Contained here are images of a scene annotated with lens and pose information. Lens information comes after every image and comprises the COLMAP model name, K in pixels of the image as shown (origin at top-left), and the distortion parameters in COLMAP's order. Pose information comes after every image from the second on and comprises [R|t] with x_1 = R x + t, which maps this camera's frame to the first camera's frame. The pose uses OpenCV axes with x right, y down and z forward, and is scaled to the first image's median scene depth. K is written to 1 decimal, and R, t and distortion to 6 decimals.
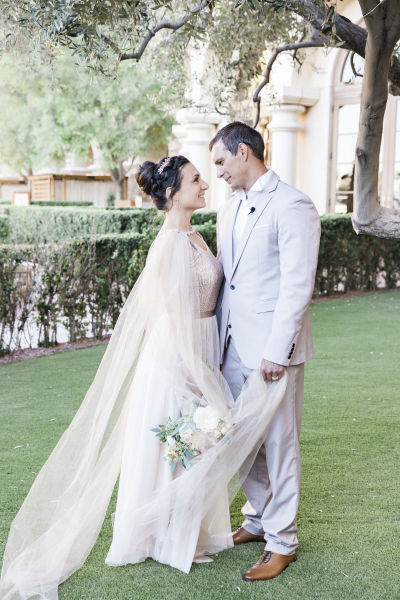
lens RADIAL K [[857.3, 0, 199.9], [0, 857.3, 300.0], [0, 0, 1]] dist [0.024227, 0.000000]
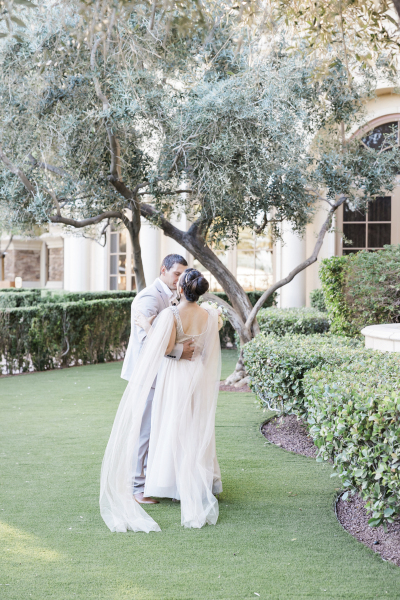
lens RADIAL K [[1199.4, 0, 200.0], [0, 1199.4, 300.0], [0, 0, 1]] dist [-0.054490, 0.000000]
pose [[0.995501, -0.013029, 0.093851, 0.020959], [0.021801, 0.995421, -0.093067, 0.117469], [-0.092208, 0.094695, 0.991227, -1.172478]]
